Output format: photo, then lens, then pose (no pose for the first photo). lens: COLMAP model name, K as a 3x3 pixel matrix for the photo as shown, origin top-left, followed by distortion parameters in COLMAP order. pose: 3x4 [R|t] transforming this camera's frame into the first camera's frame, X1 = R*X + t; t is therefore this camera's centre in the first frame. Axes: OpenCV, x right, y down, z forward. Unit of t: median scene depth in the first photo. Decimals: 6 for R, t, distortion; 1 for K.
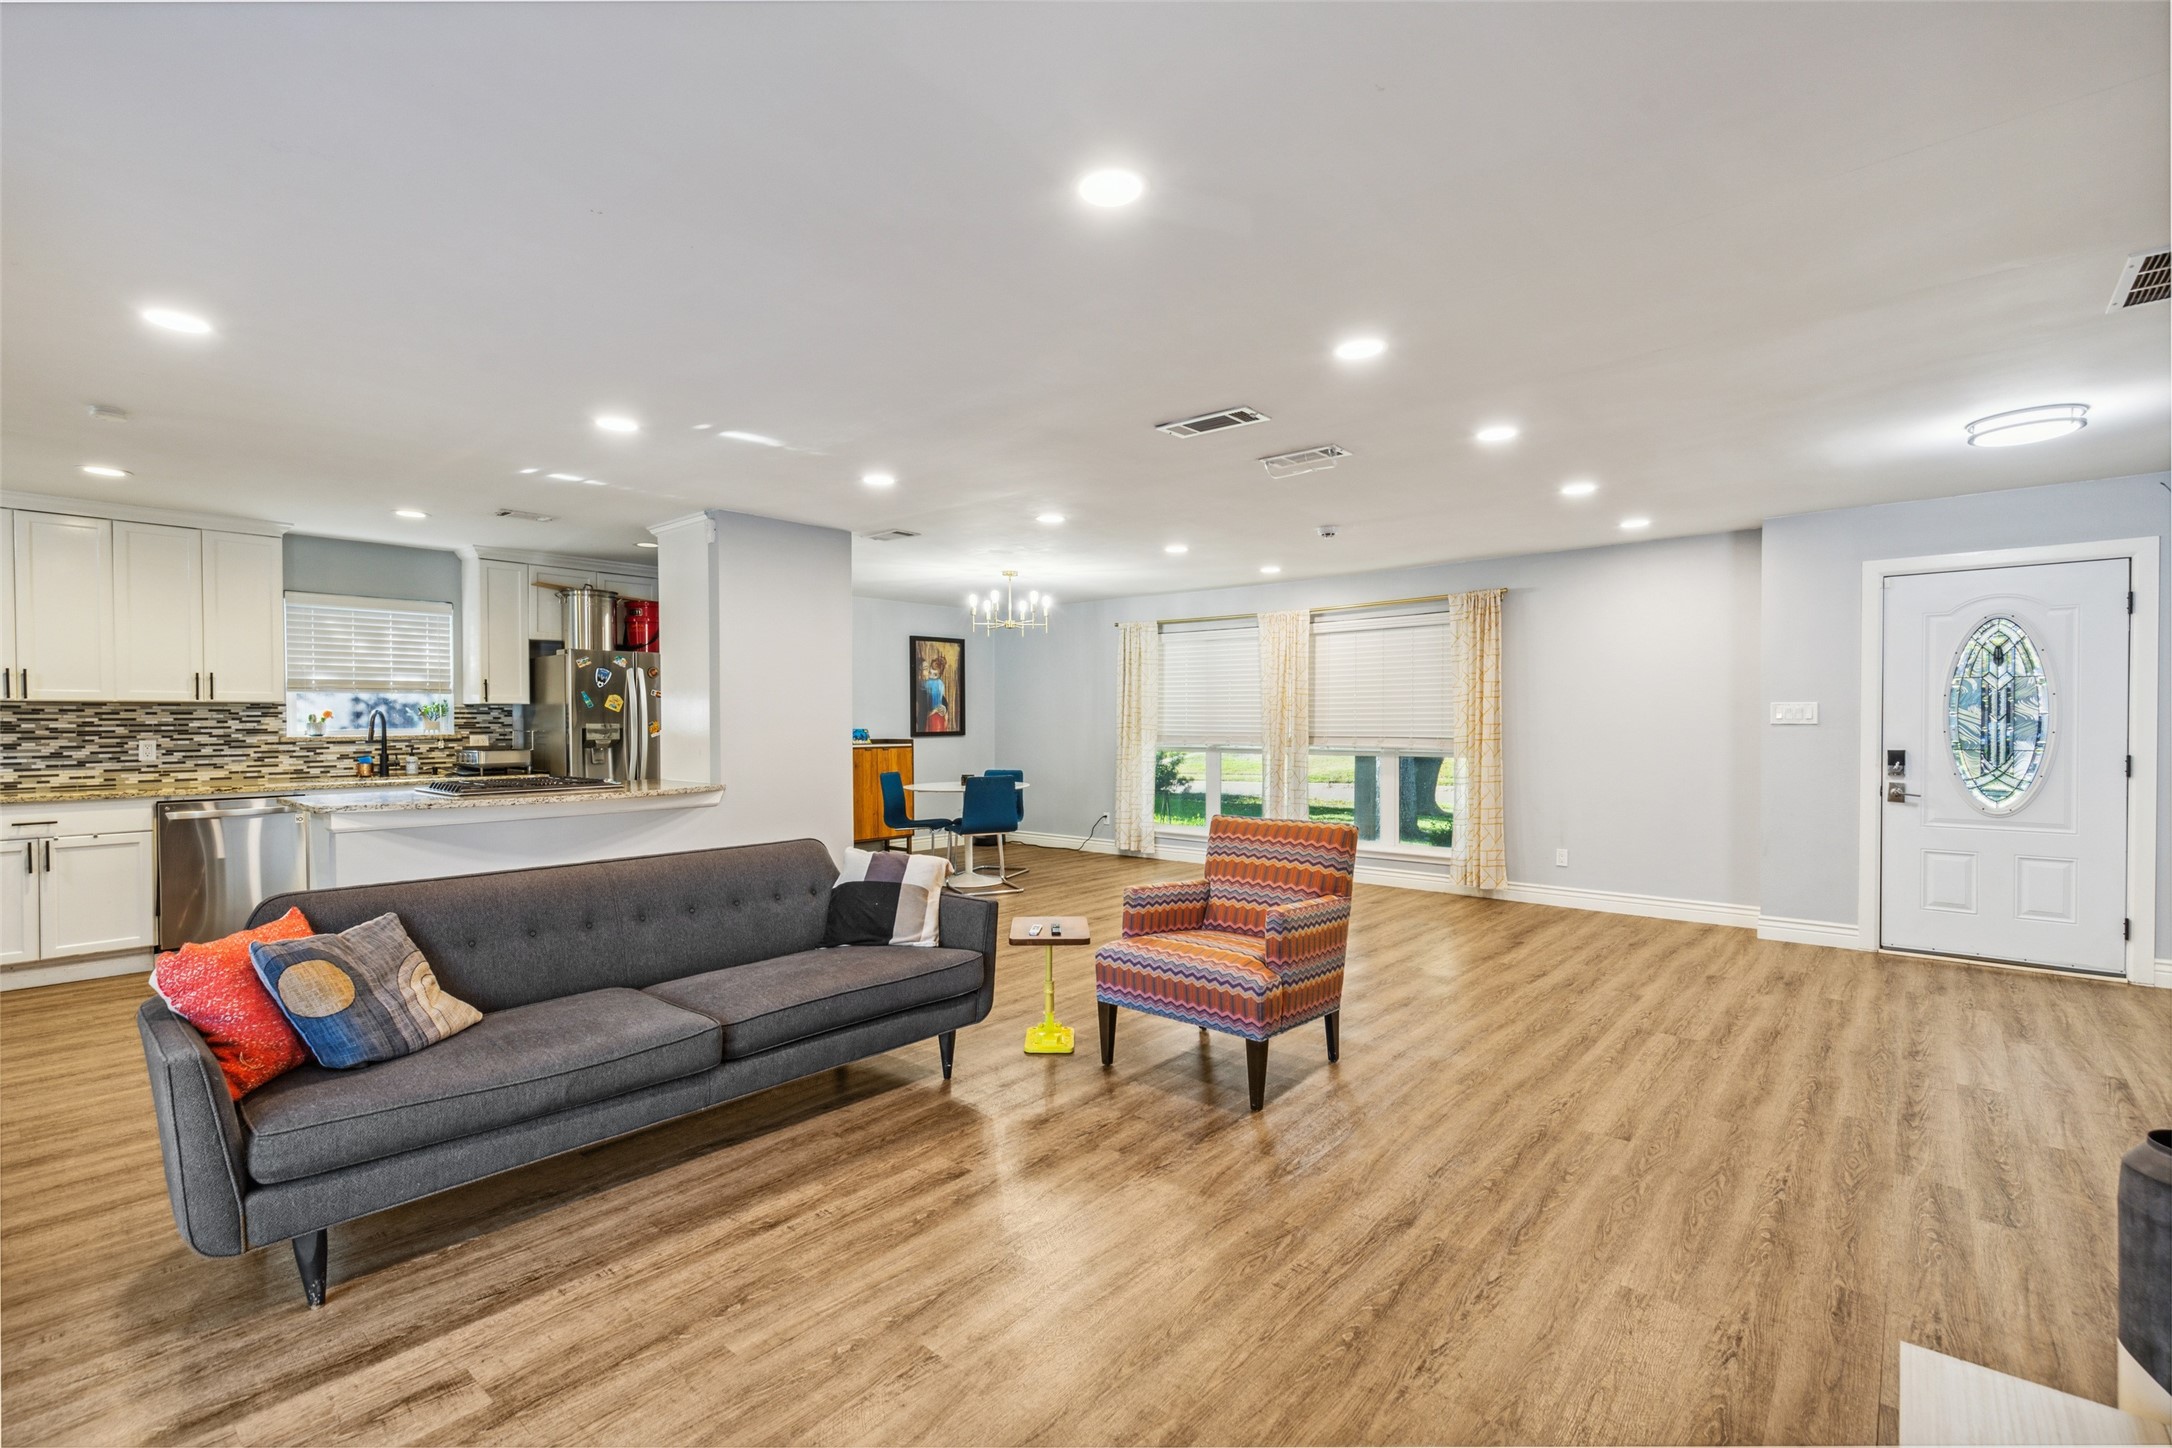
lens RADIAL K [[971.4, 0, 1076.4], [0, 971.4, 735.1], [0, 0, 1]] dist [0.006031, 0.000307]
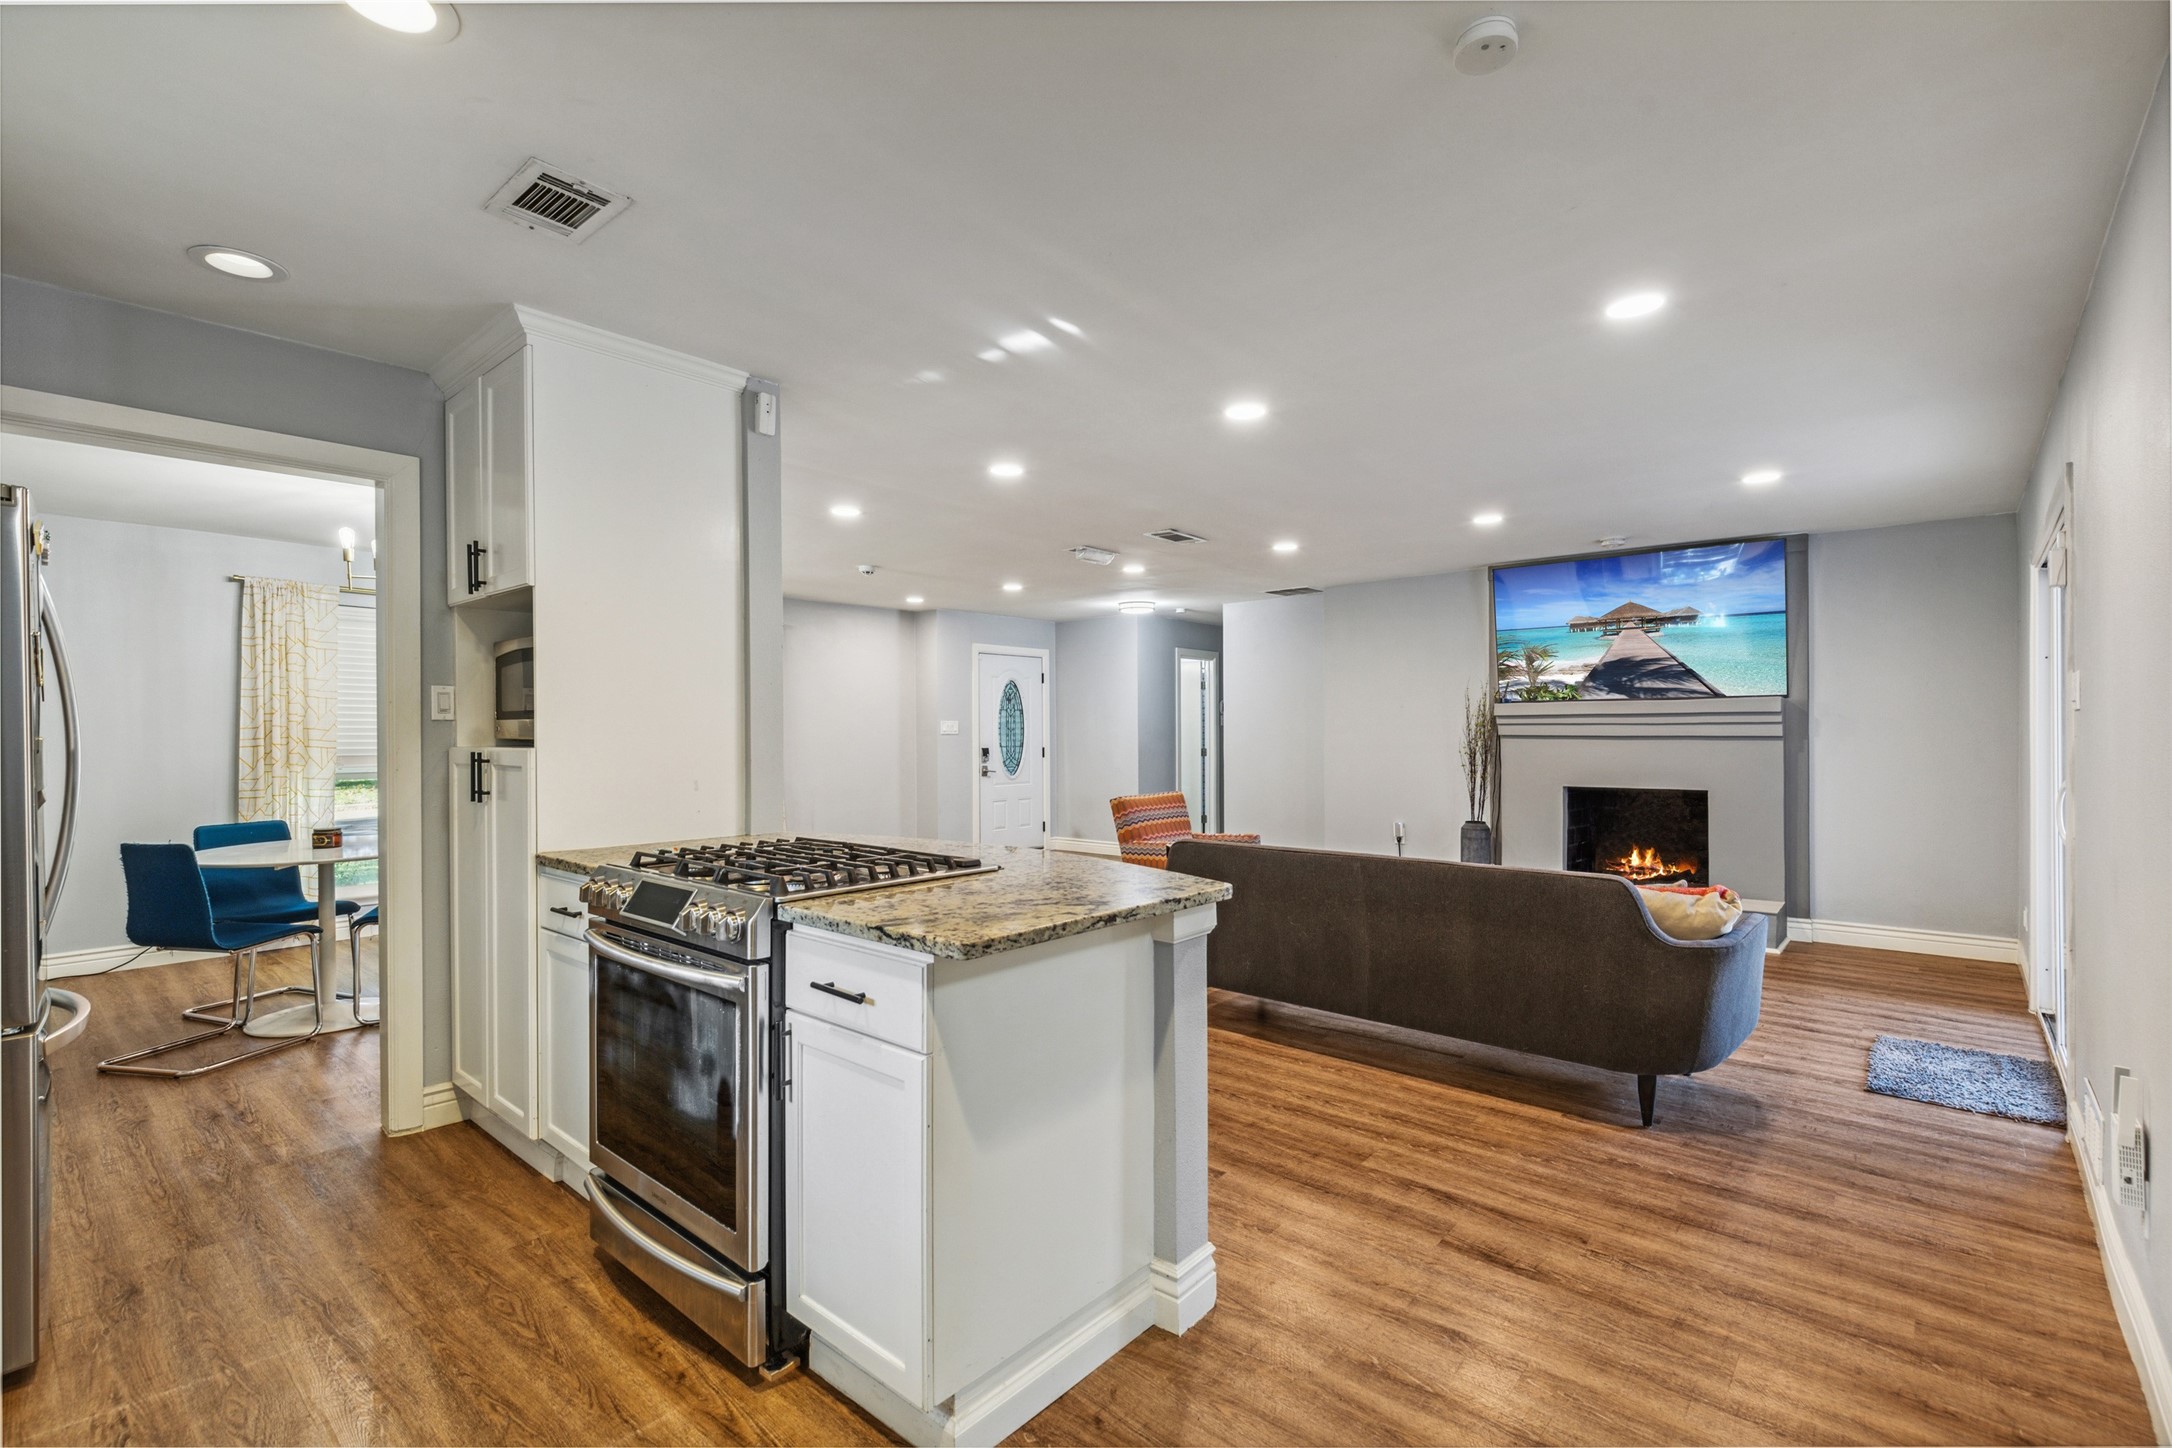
lens RADIAL K [[971.4, 0, 1076.4], [0, 971.4, 735.1], [0, 0, 1]] dist [0.006031, 0.000307]
pose [[0.005697, -0.001114, 0.999983, -0.931814], [0.021246, 0.999774, 0.000992, -0.006565], [-0.999758, 0.021240, 0.005720, 0.769247]]
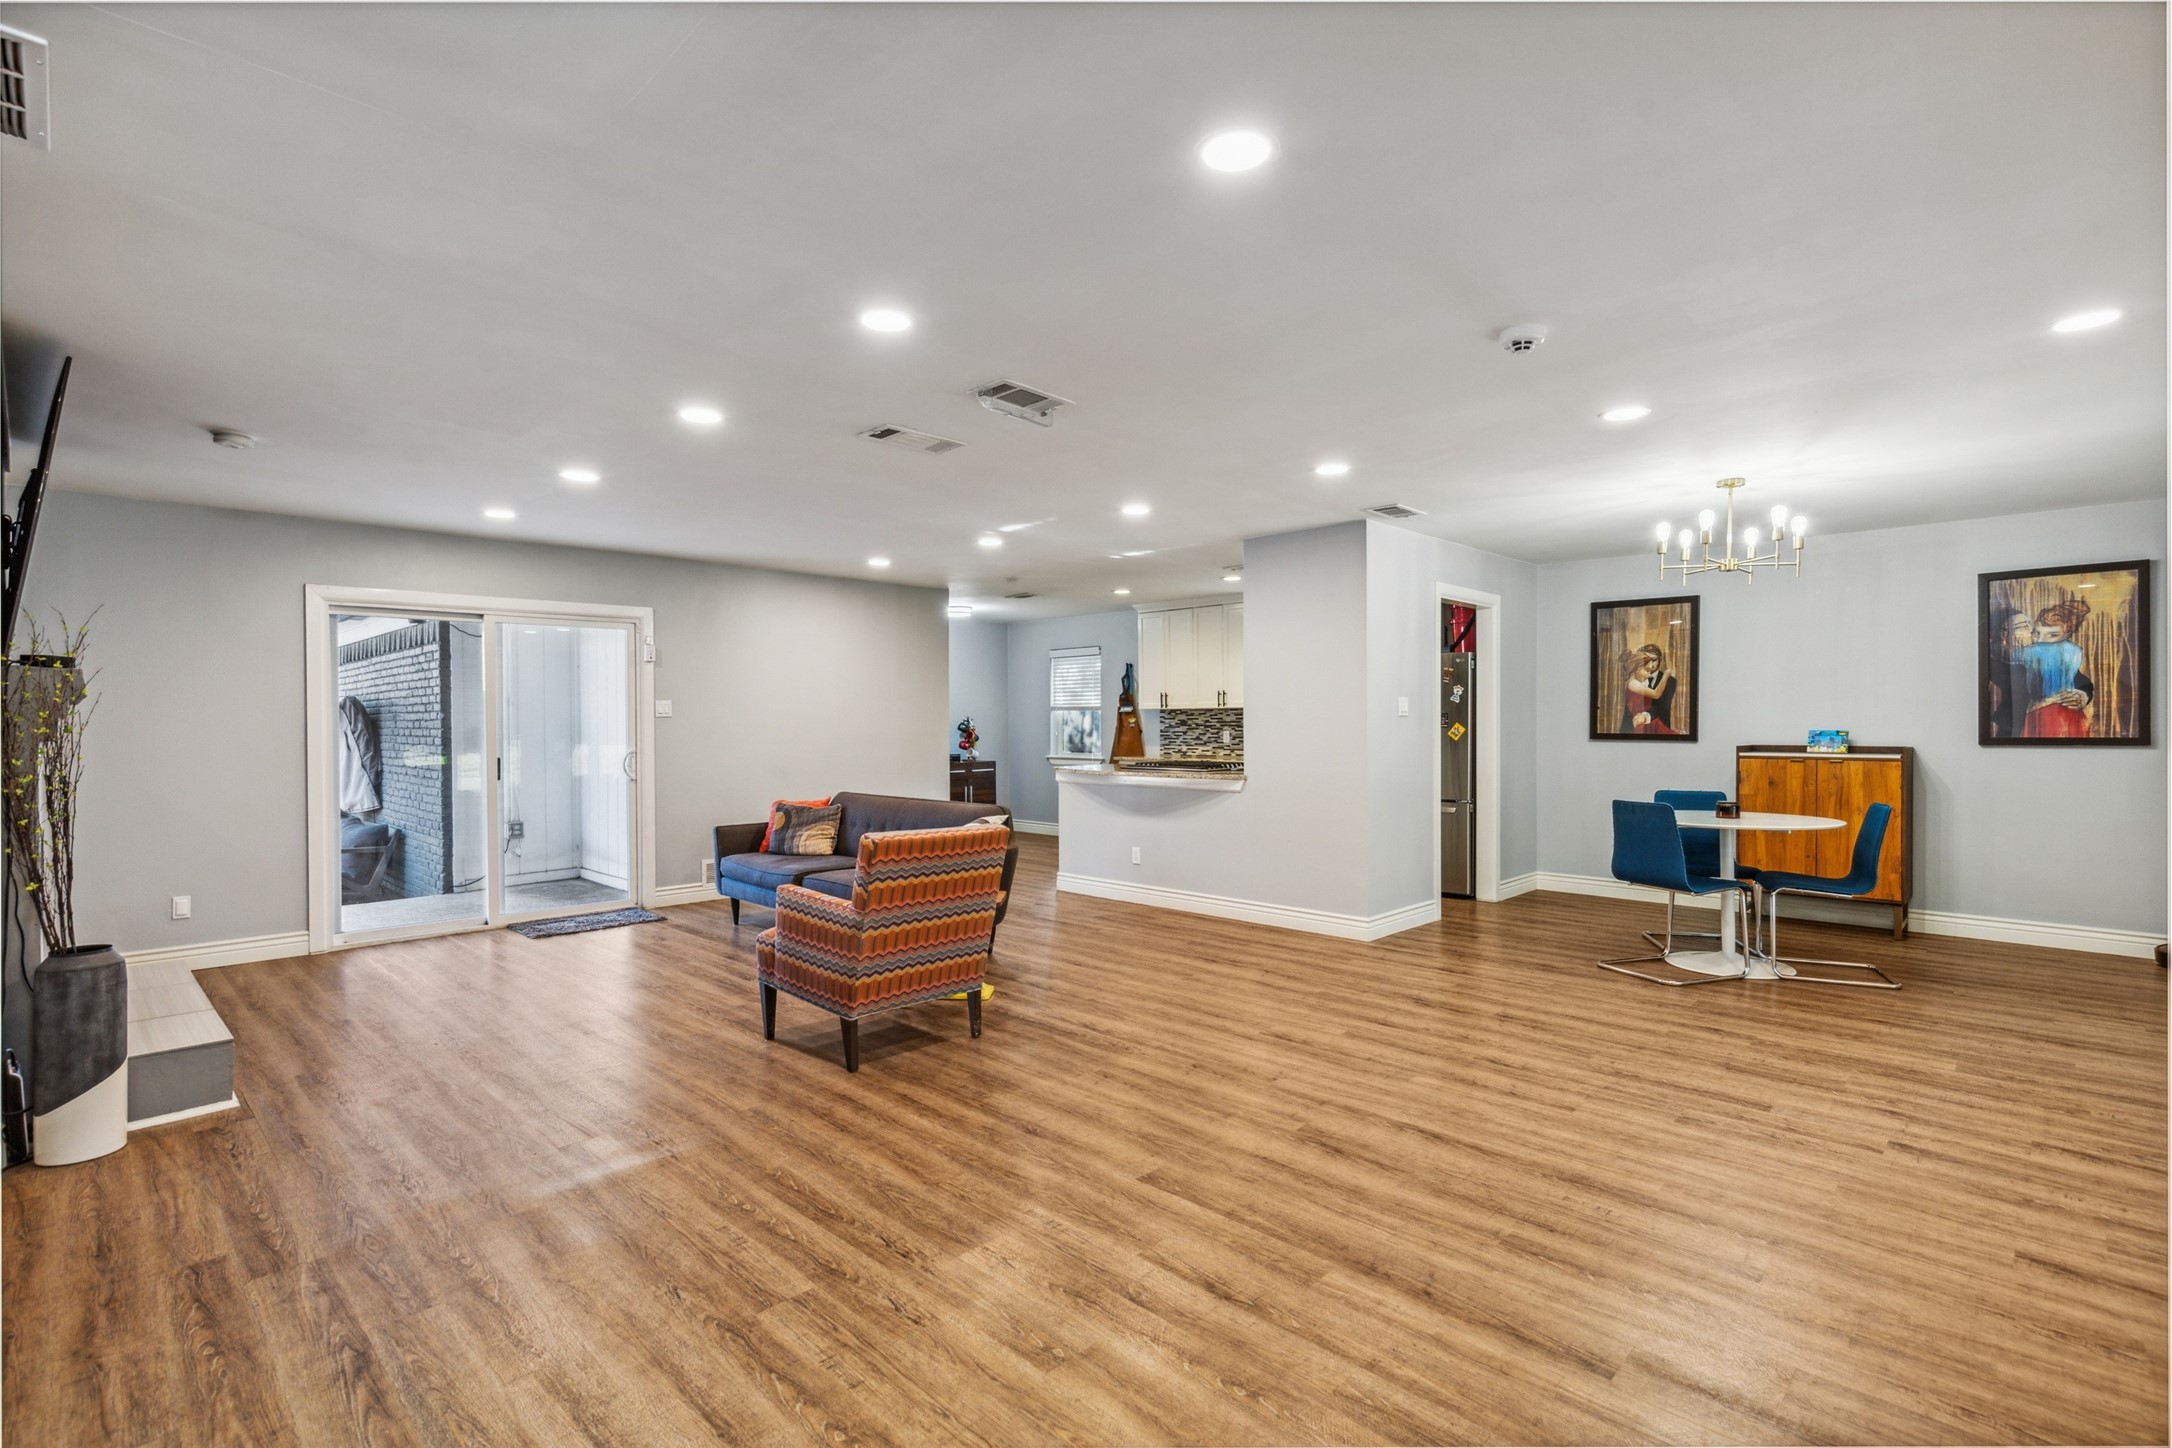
lens RADIAL K [[1012.9, 0, 1078.3], [0, 1012.9, 726.2], [0, 0, 1]] dist [0.000444, 0.000323]
pose [[-0.062424, 0.007689, -0.998020, 0.818349], [-0.011778, 0.999895, 0.008440, -0.014260], [0.997980, 0.012281, -0.062327, 0.832876]]
